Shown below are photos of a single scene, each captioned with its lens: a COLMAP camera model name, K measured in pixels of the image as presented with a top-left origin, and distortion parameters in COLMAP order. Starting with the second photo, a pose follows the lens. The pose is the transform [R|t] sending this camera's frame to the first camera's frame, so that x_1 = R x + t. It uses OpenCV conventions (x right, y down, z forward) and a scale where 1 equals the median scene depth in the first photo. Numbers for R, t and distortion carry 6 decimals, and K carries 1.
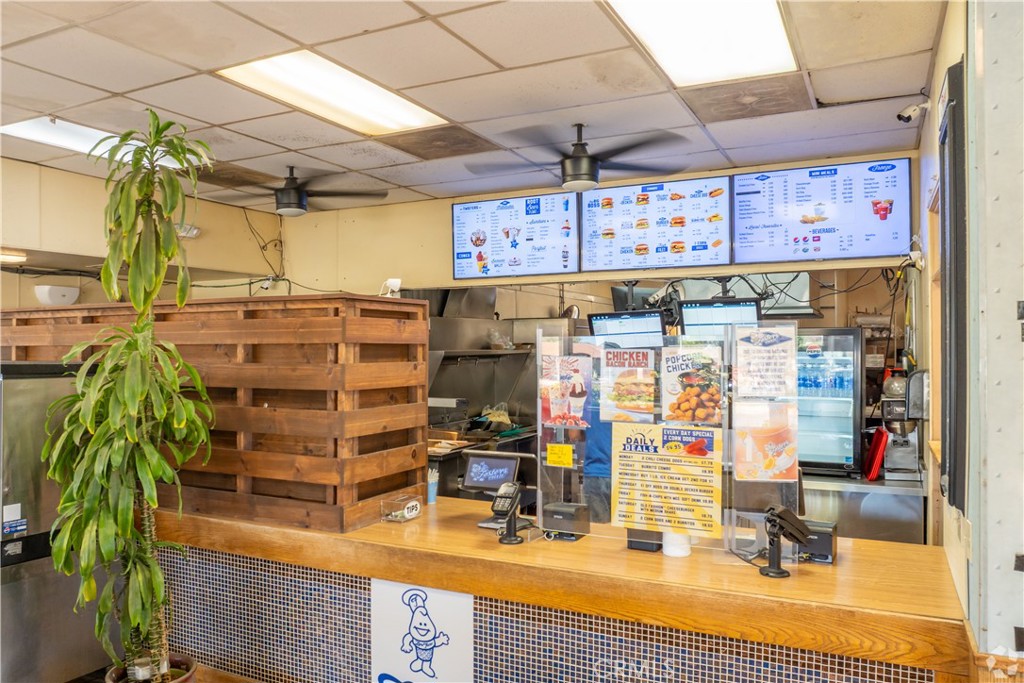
lens RADIAL K [[715.6, 0, 514.5], [0, 715.6, 341.8], [0, 0, 1]] dist [-0.012619, 0.003084]
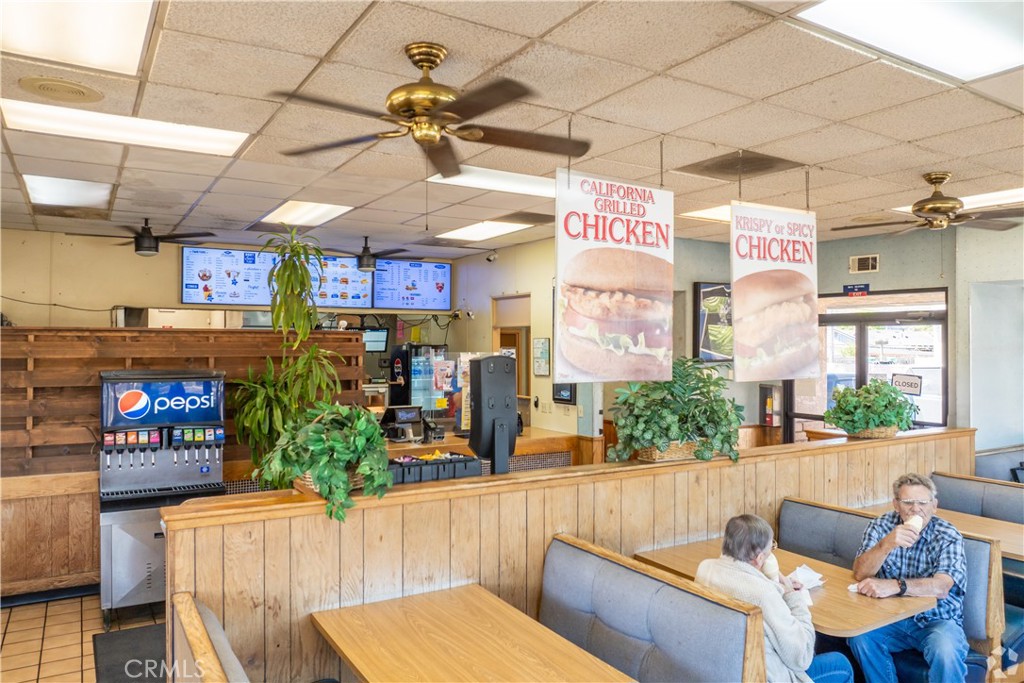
lens RADIAL K [[715.6, 0, 513.1], [0, 715.6, 343.8], [0, 0, 1]] dist [-0.012619, 0.003084]
pose [[0.534590, 0.006761, 0.845084, -0.994451], [-0.009670, 0.999951, -0.001883, -0.018566], [-0.845056, -0.007166, 0.534630, -0.251170]]
